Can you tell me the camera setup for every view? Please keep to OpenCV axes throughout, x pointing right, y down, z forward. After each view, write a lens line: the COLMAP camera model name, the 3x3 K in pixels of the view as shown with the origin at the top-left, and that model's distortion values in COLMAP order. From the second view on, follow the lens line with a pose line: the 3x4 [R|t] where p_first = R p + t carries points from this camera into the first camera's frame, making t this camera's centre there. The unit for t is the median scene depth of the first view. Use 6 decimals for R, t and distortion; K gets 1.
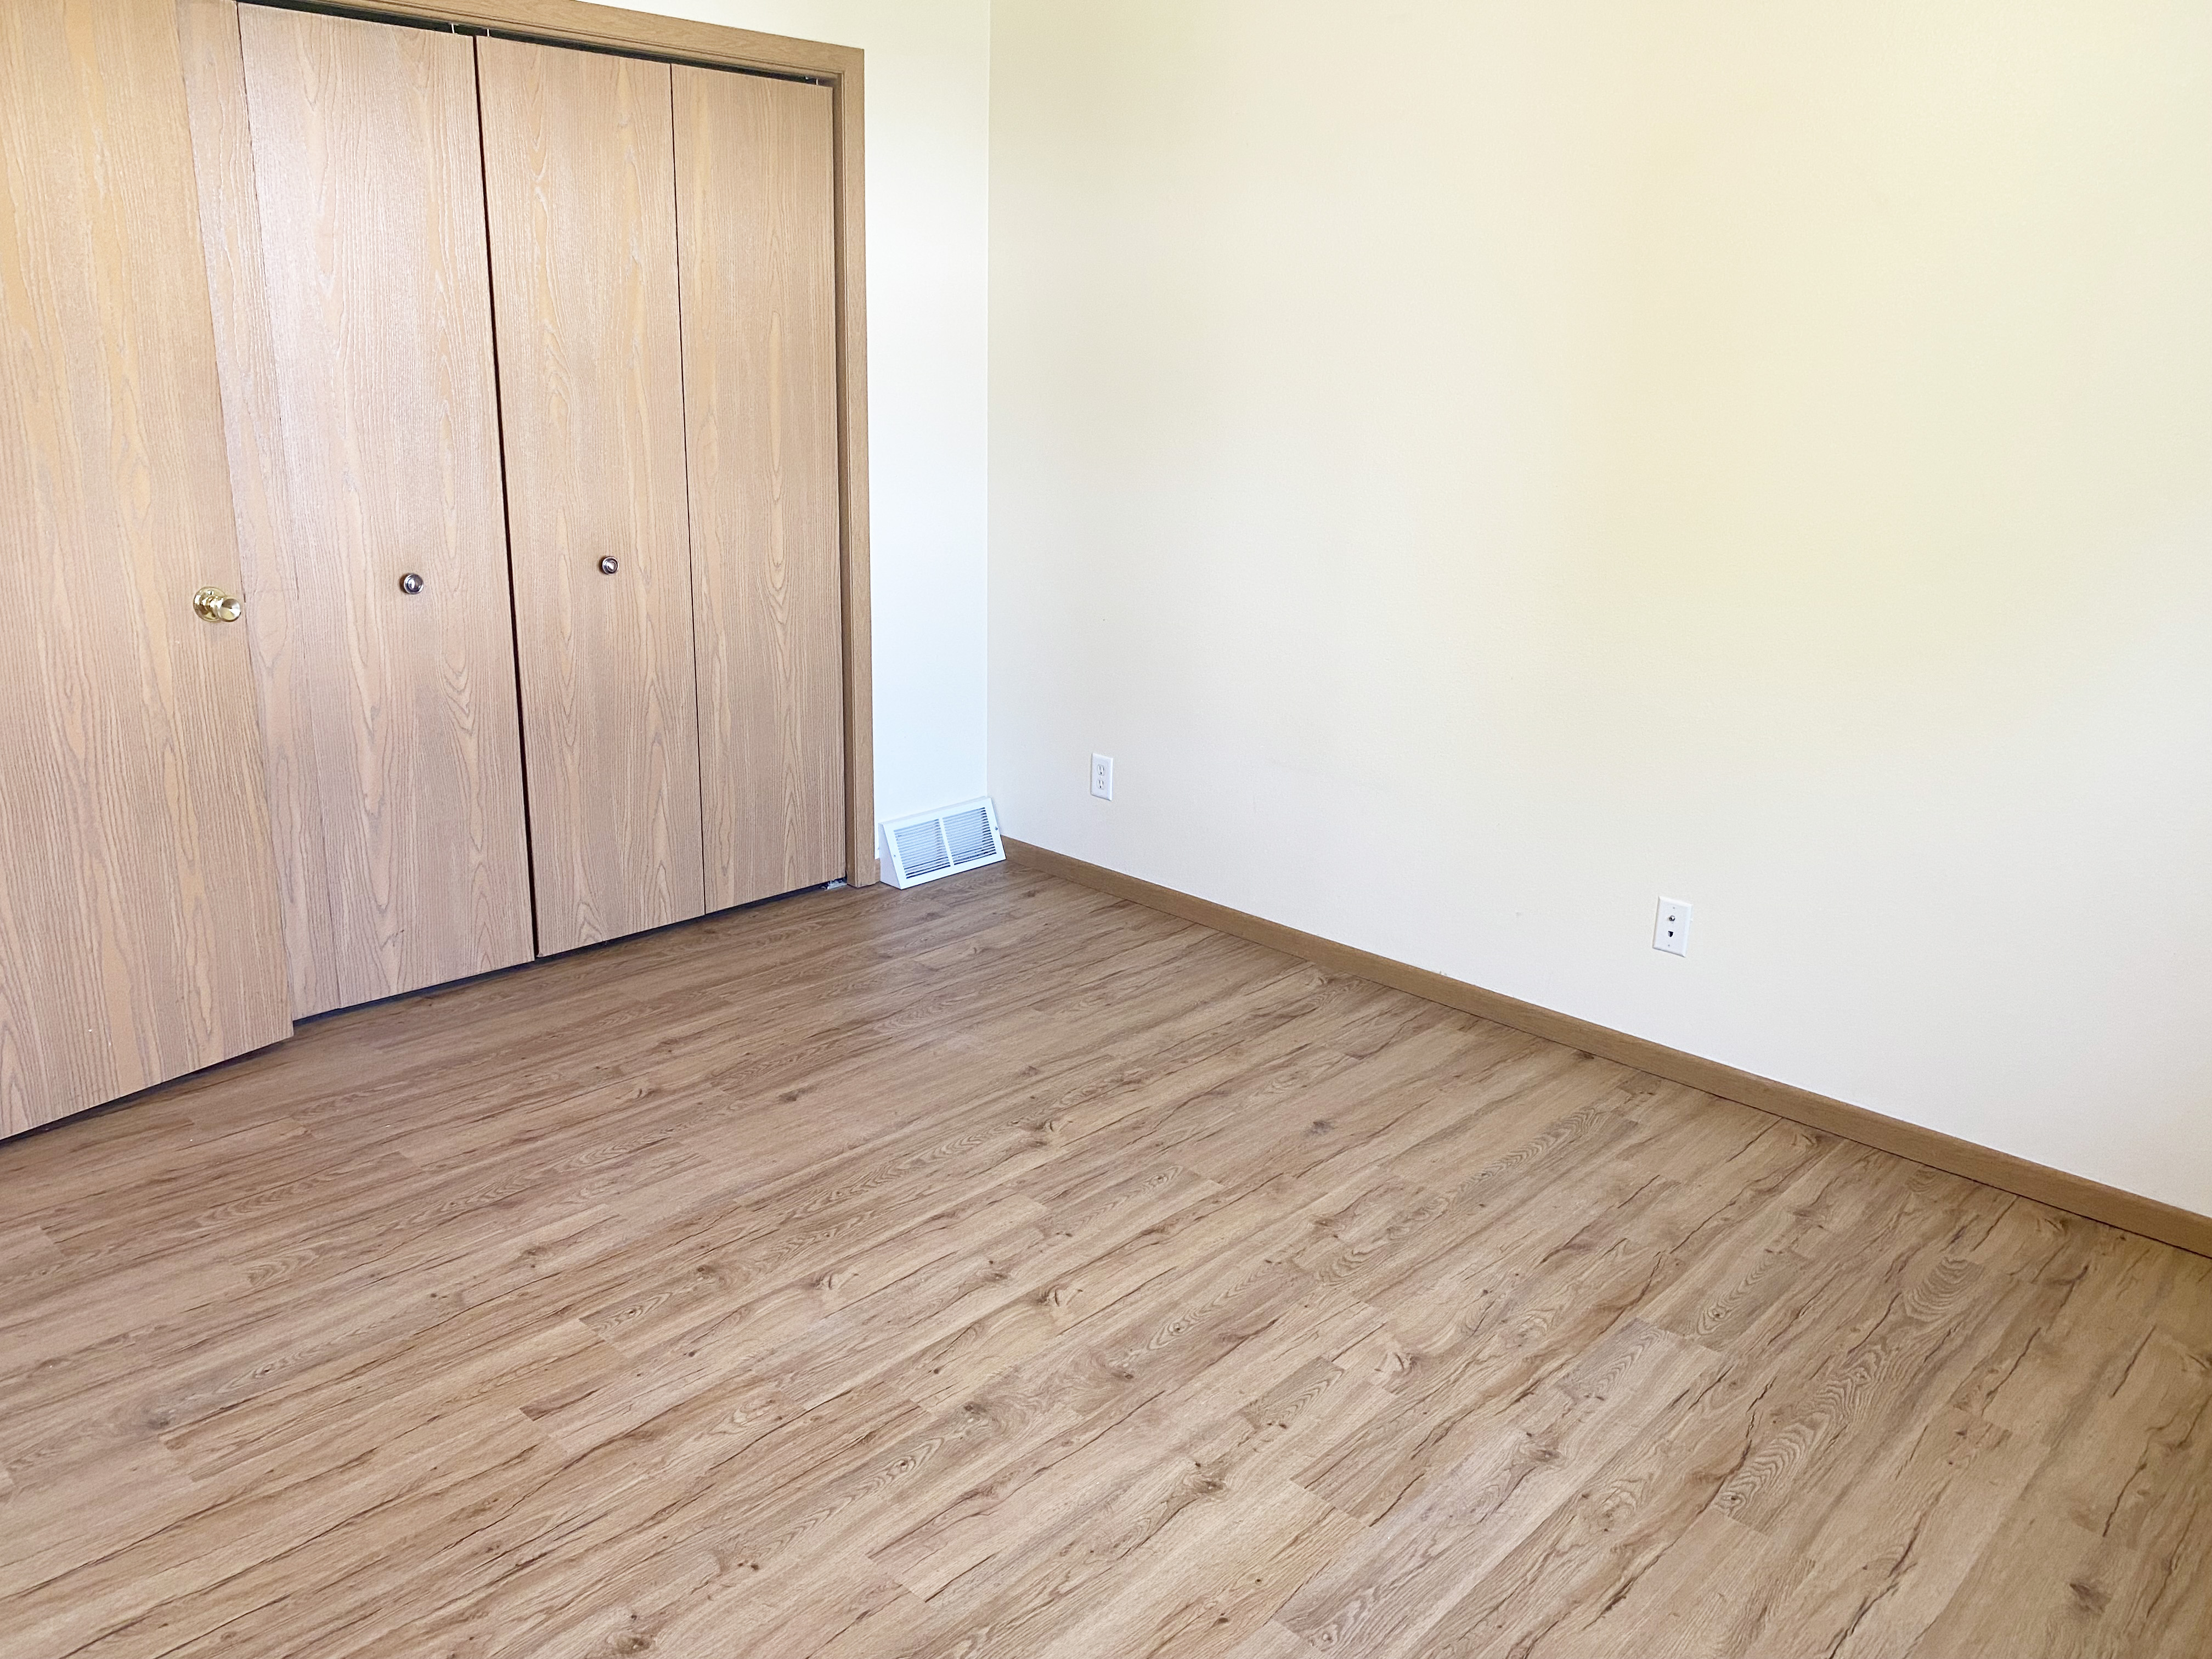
lens RADIAL K [[1685.7, 0, 1105.1], [0, 1685.7, 819.9], [0, 0, 1]] dist [0.051952, -0.049905]
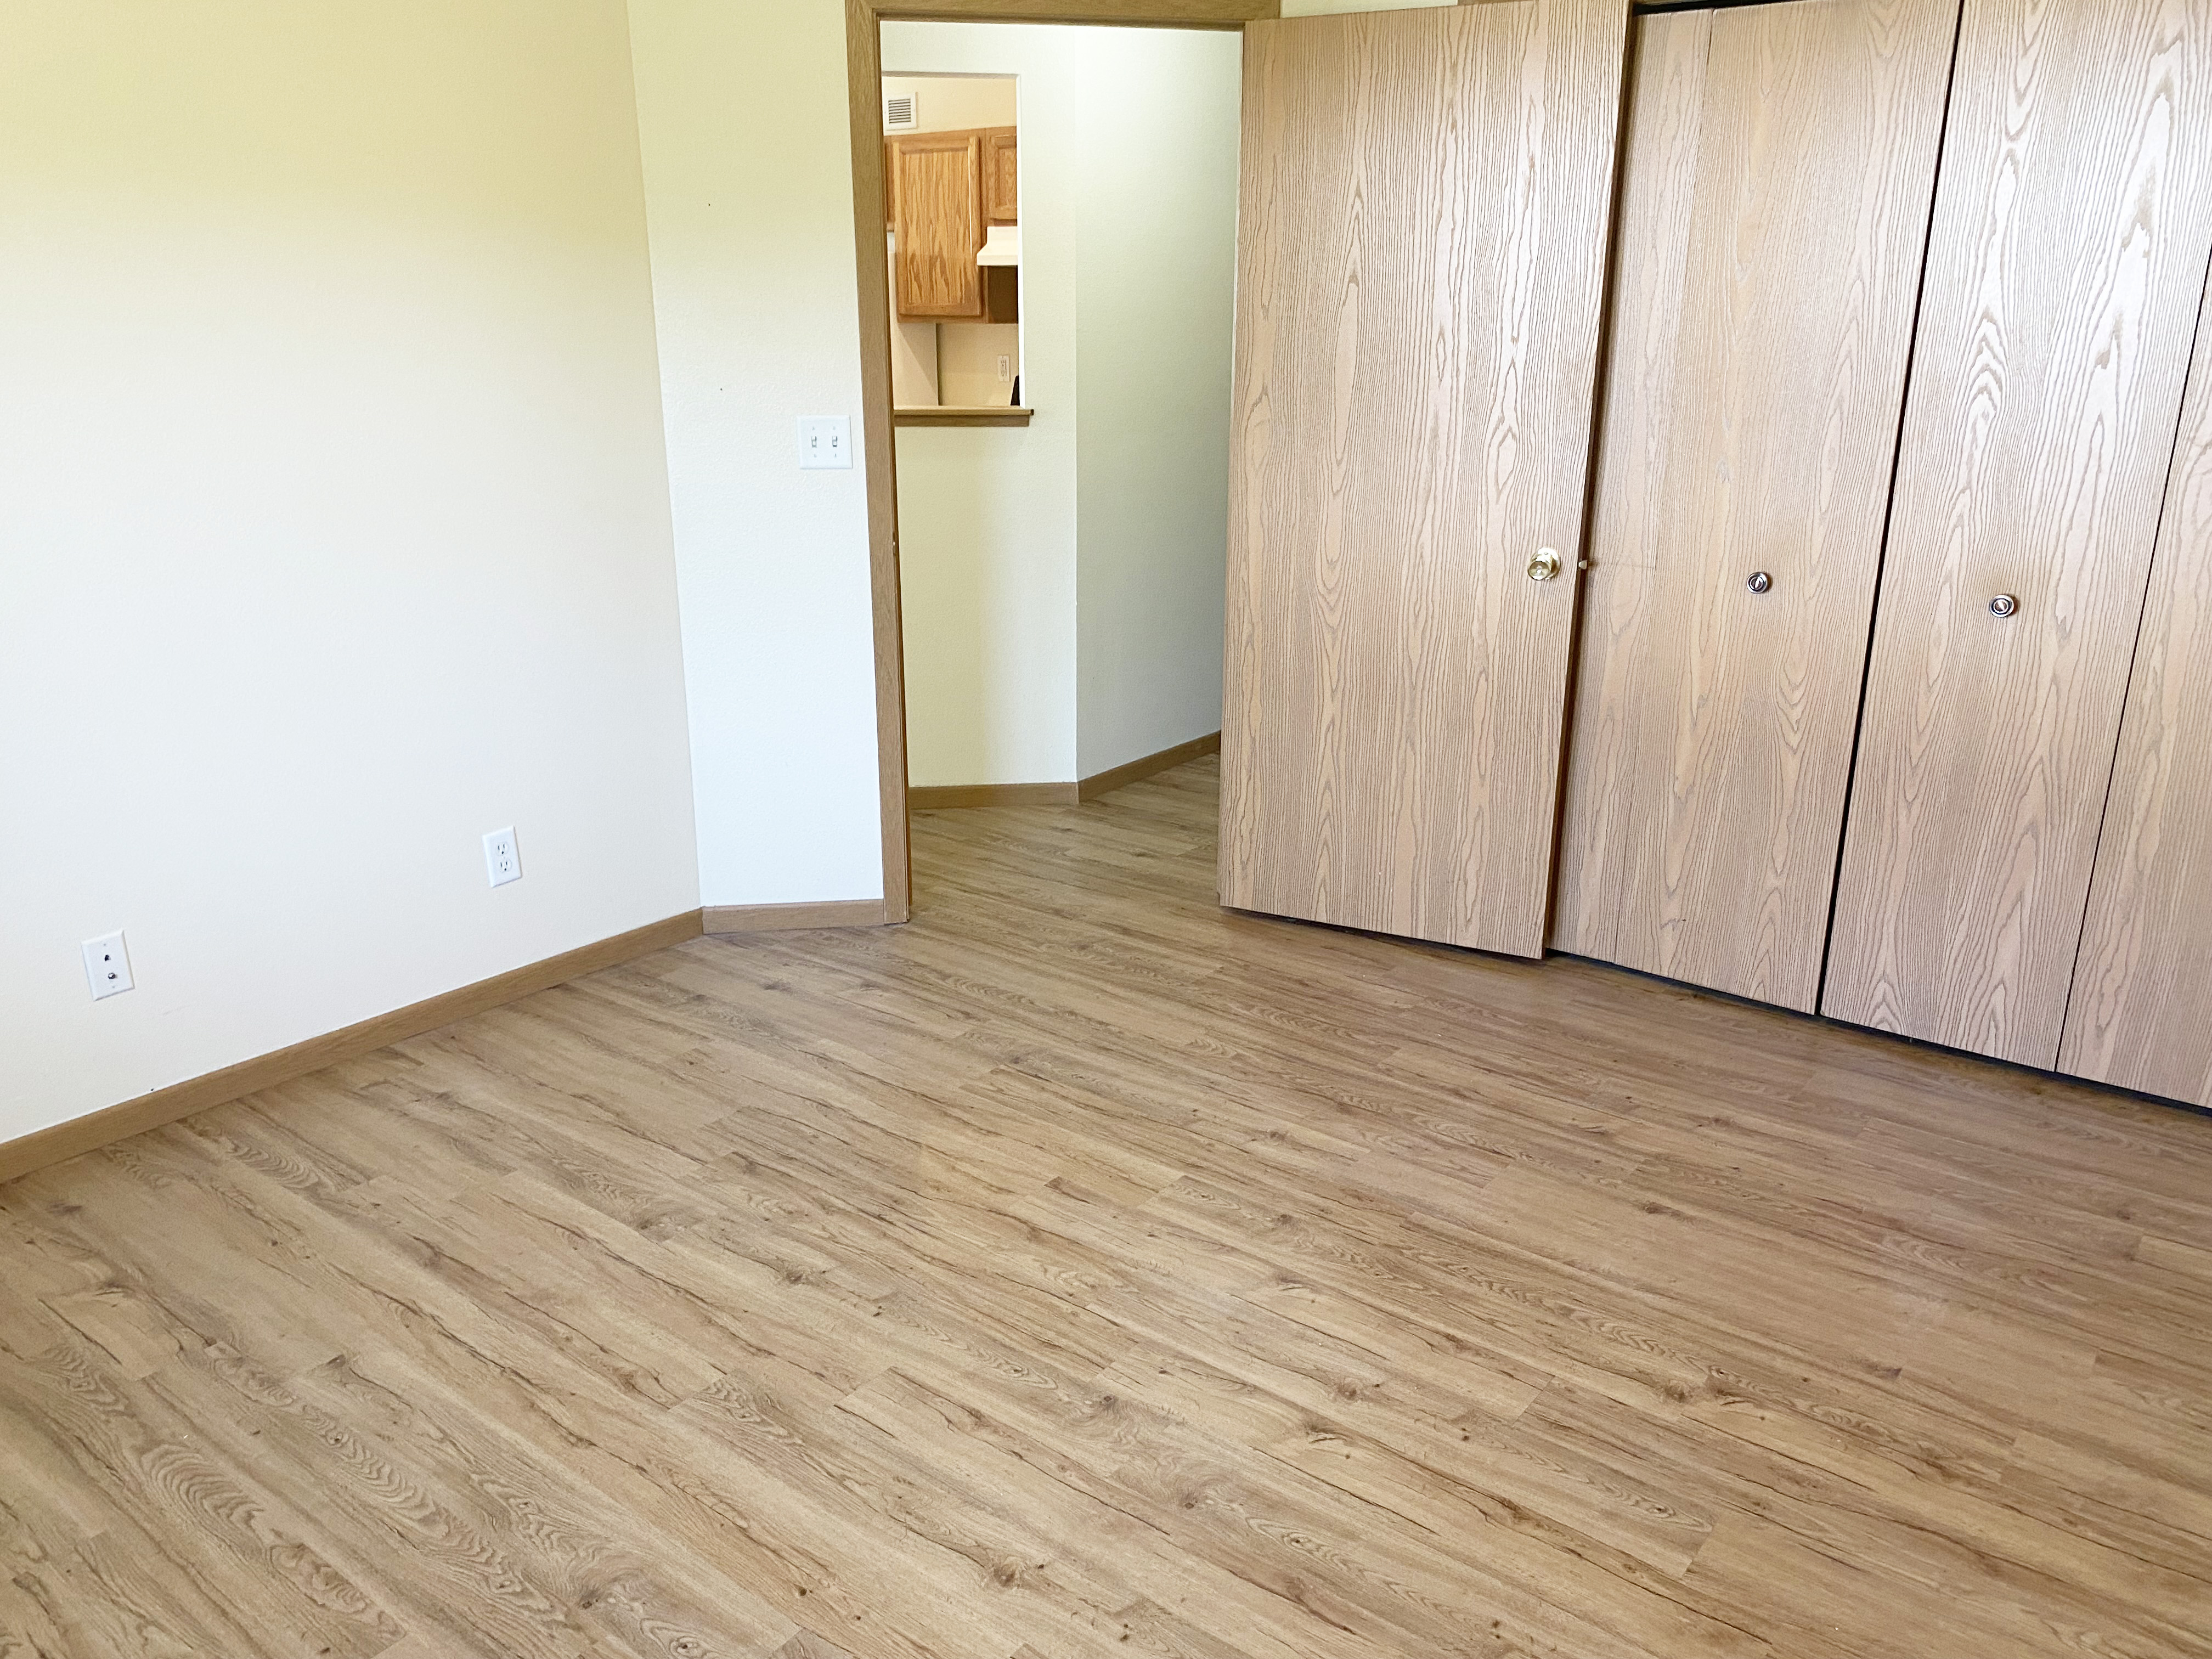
lens RADIAL K [[1685.7, 0, 1108.9], [0, 1685.7, 839.8], [0, 0, 1]] dist [0.051952, -0.049905]
pose [[0.099438, 0.279039, -0.955118, 0.689197], [-0.279639, 0.929027, 0.242303, -0.175055], [0.954942, 0.242994, 0.170411, 0.670103]]
